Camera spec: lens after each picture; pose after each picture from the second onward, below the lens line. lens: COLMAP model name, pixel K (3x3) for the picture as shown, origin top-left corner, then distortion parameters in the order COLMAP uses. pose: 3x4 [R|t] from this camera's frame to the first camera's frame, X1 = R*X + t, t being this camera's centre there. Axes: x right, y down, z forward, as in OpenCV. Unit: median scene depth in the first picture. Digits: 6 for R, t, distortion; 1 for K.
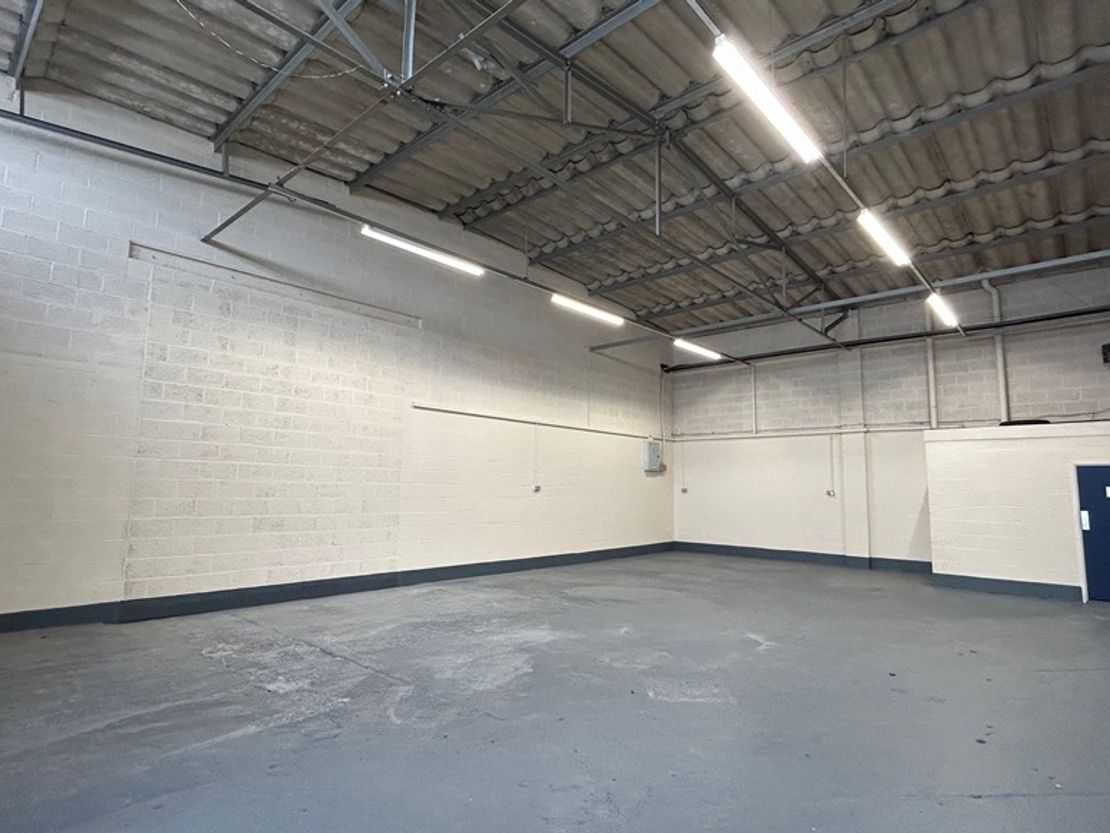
lens RADIAL K [[594.1, 0, 555.0], [0, 594.1, 416.5], [0, 0, 1]] dist [0.000585, 0.000068]
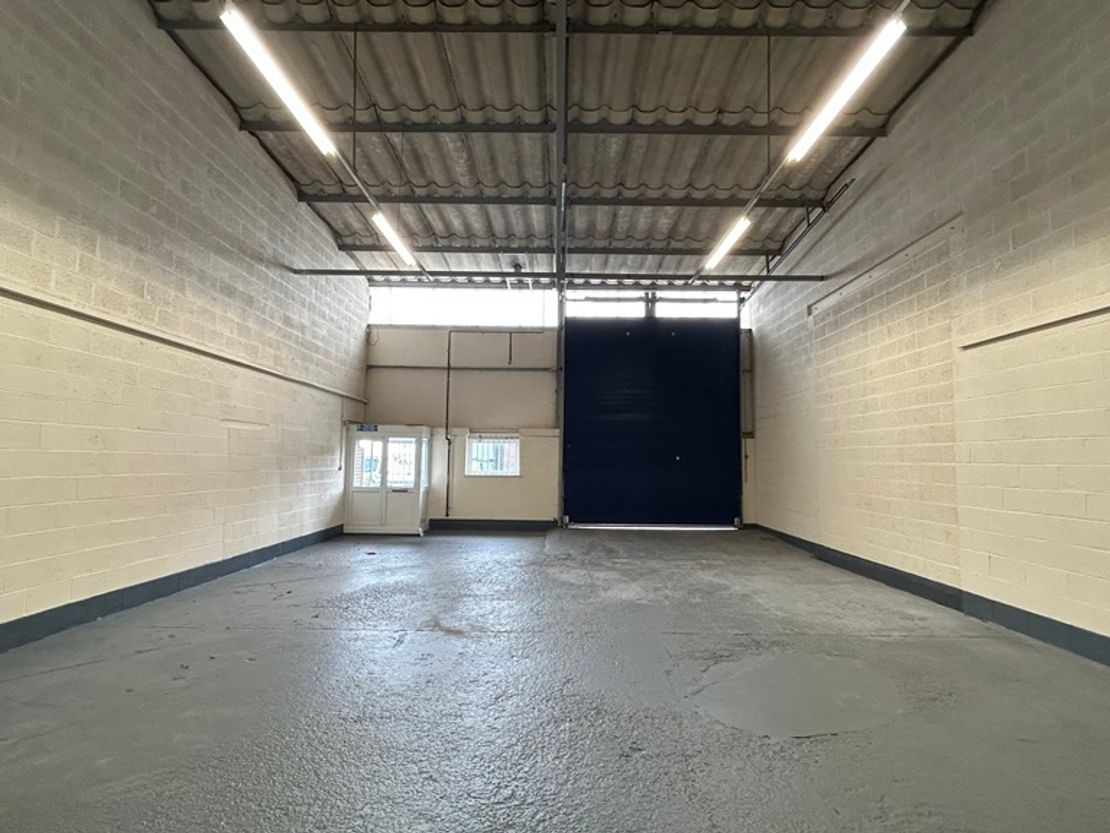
lens RADIAL K [[594.1, 0, 555.0], [0, 594.1, 416.5], [0, 0, 1]] dist [0.000585, 0.000068]
pose [[-0.747693, -0.071871, -0.660144, 0.567977], [0.056770, 0.983568, -0.171382, 0.155200], [0.661614, -0.165617, -0.731326, 1.239780]]
